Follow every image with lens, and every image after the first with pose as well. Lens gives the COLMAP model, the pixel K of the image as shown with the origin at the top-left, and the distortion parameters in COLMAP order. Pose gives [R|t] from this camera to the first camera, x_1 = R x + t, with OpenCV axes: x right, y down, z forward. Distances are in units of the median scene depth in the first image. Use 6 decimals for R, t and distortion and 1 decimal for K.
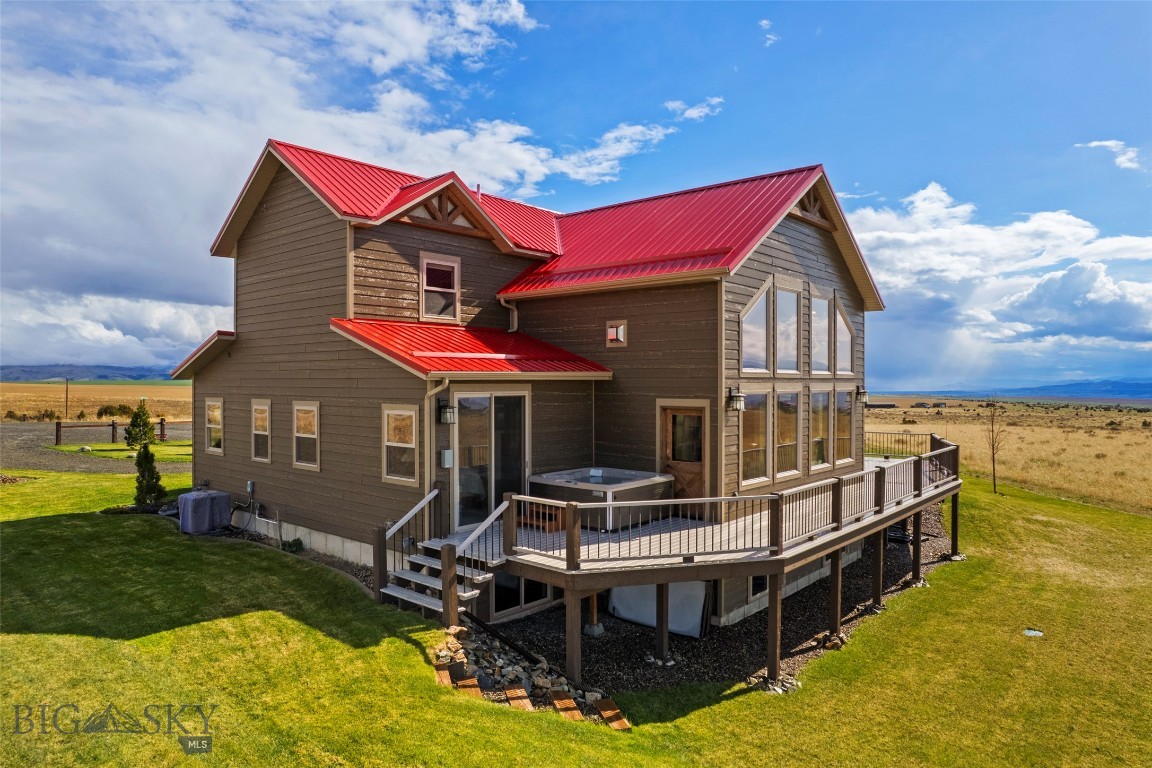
lens RADIAL K [[739.7, 0, 576.0], [0, 739.7, 384.0], [0, 0, 1]] dist [-0.070687, 0.055166]
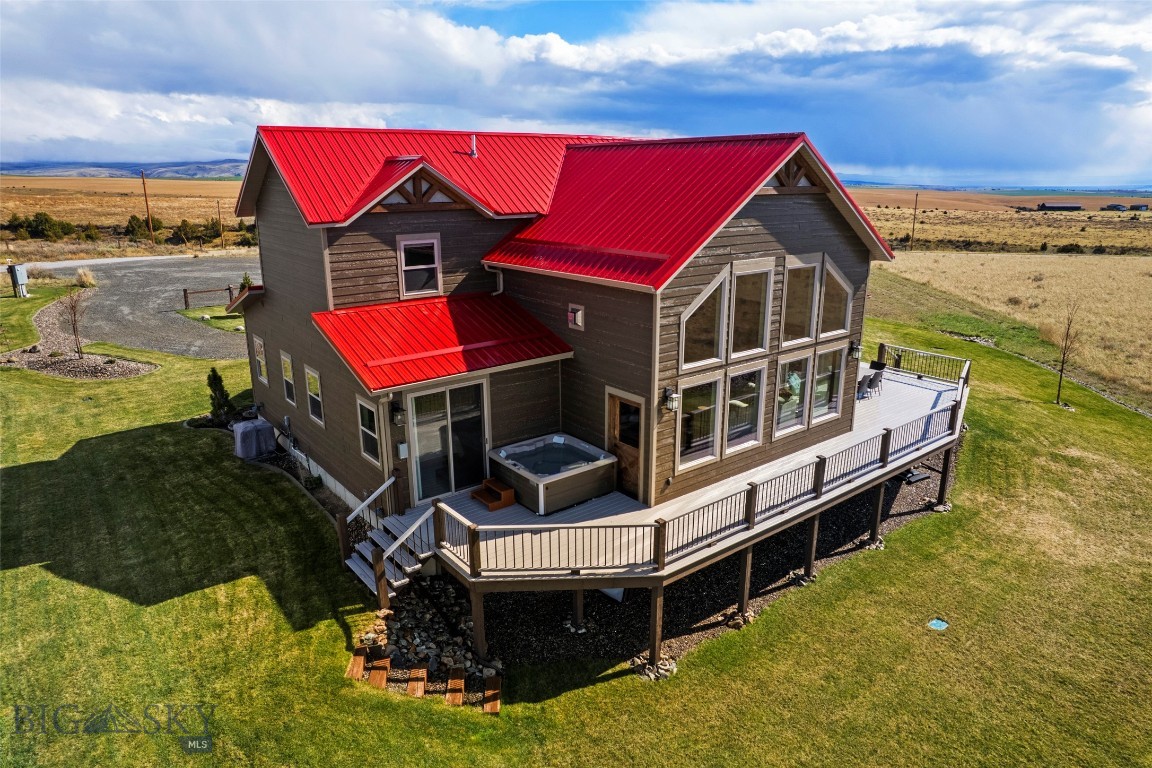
lens RADIAL K [[739.7, 0, 576.0], [0, 739.7, 384.0], [0, 0, 1]] dist [-0.070687, 0.055166]
pose [[0.981703, 0.048481, -0.184144, 0.275298], [0.003976, 0.961616, 0.274371, -0.288279], [0.190378, -0.270083, 0.943828, -0.022042]]
